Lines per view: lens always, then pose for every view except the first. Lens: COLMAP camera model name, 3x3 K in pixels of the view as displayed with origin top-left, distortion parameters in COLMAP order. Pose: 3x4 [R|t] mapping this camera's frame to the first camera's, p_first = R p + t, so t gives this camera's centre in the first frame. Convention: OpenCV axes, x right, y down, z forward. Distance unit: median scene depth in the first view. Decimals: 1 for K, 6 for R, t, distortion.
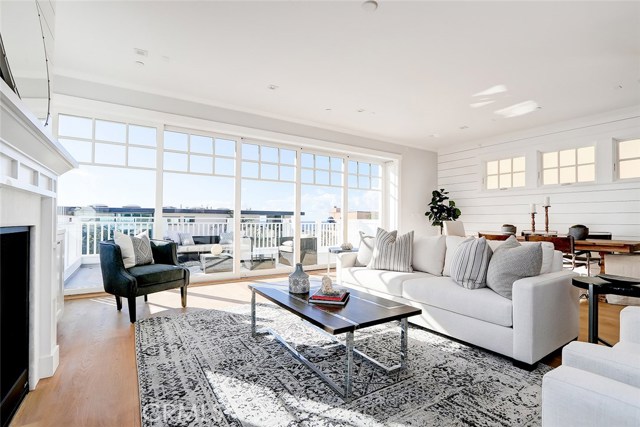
lens RADIAL K [[298.6, 0, 314.0], [0, 298.6, 211.9], [0, 0, 1]] dist [-0.014055, 0.000006]
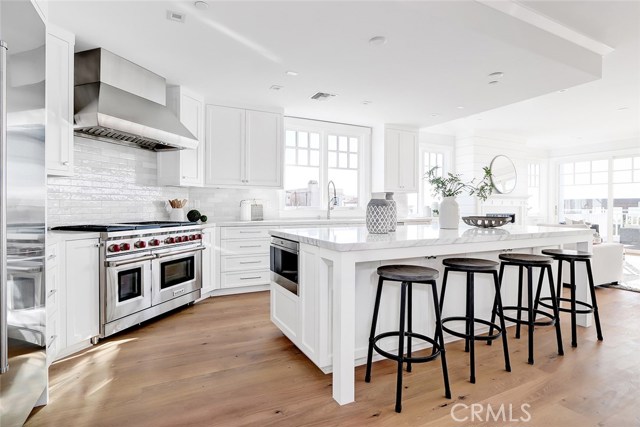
lens RADIAL K [[327.8, 0, 318.2], [0, 327.8, 208.5], [0, 0, 1]] dist [-0.018581, -0.000915]
pose [[-0.104581, -0.002987, -0.994512, 1.250772], [0.023383, 0.999712, -0.005461, -0.019506], [0.994241, -0.023825, -0.104481, -0.406909]]
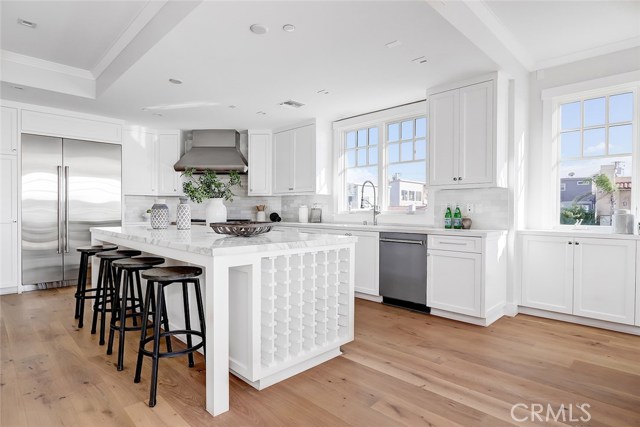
lens RADIAL K [[338.5, 0, 315.7], [0, 338.5, 212.1], [0, 0, 1]] dist [-0.025671, -0.000687]
pose [[-0.974537, -0.010503, -0.223980, 0.585674], [-0.006165, 0.999780, -0.020058, -0.006766], [0.224142, -0.018166, -0.974387, 0.370251]]
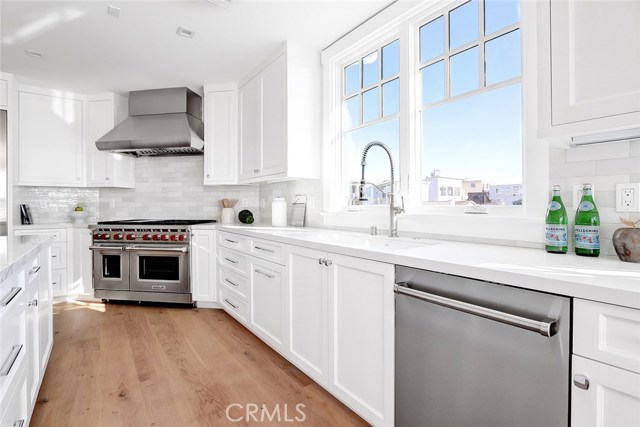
lens RADIAL K [[298.6, 0, 313.1], [0, 298.6, 206.1], [0, 0, 1]] dist [-0.014055, 0.000006]
pose [[-0.997431, -0.004860, -0.071467, 0.356474], [-0.003157, 0.999709, -0.023921, -0.020042], [0.071562, -0.023634, -0.997156, -0.105446]]
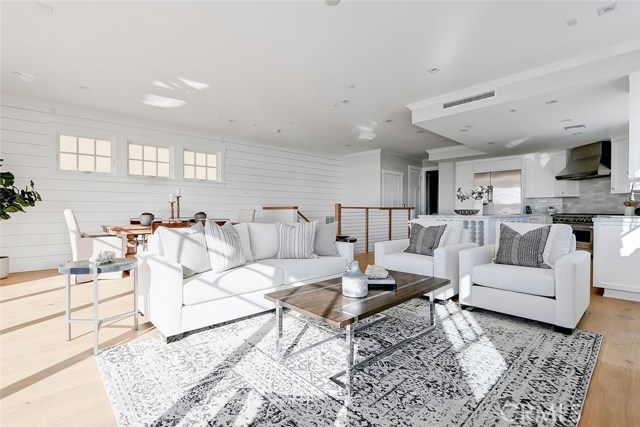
lens RADIAL K [[298.6, 0, 316.7], [0, 298.6, 211.2], [0, 0, 1]] dist [-0.014055, 0.000006]
pose [[-0.185033, -0.009277, 0.982688, -0.395245], [-0.028173, 0.999595, 0.004132, 0.016075], [-0.982328, -0.026921, -0.185220, 0.592989]]
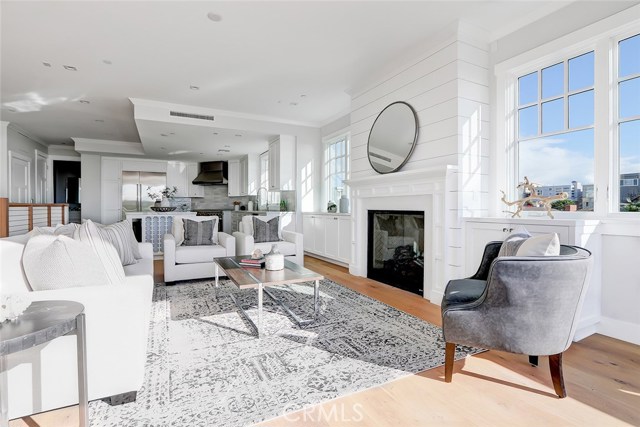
lens RADIAL K [[298.6, 0, 309.5], [0, 298.6, 206.8], [0, 0, 1]] dist [-0.014055, 0.000006]
pose [[-0.994745, -0.006523, 0.102173, -0.139956], [-0.009352, 0.999586, -0.027228, 0.027357], [-0.101953, -0.028041, -0.994394, 0.999751]]
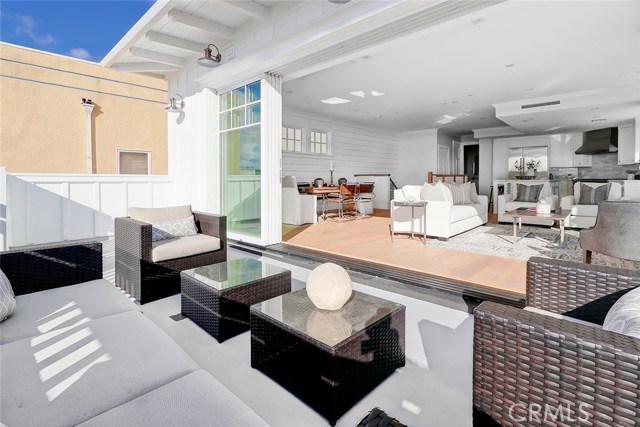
lens RADIAL K [[298.6, 0, 316.0], [0, 298.6, 182.4], [0, 0, 1]] dist [-0.014055, 0.000006]
pose [[-0.235325, -0.019024, 0.971731, -0.688306], [-0.026840, 0.999554, 0.013069, 0.042902], [-0.971546, -0.023006, -0.235731, 1.298872]]
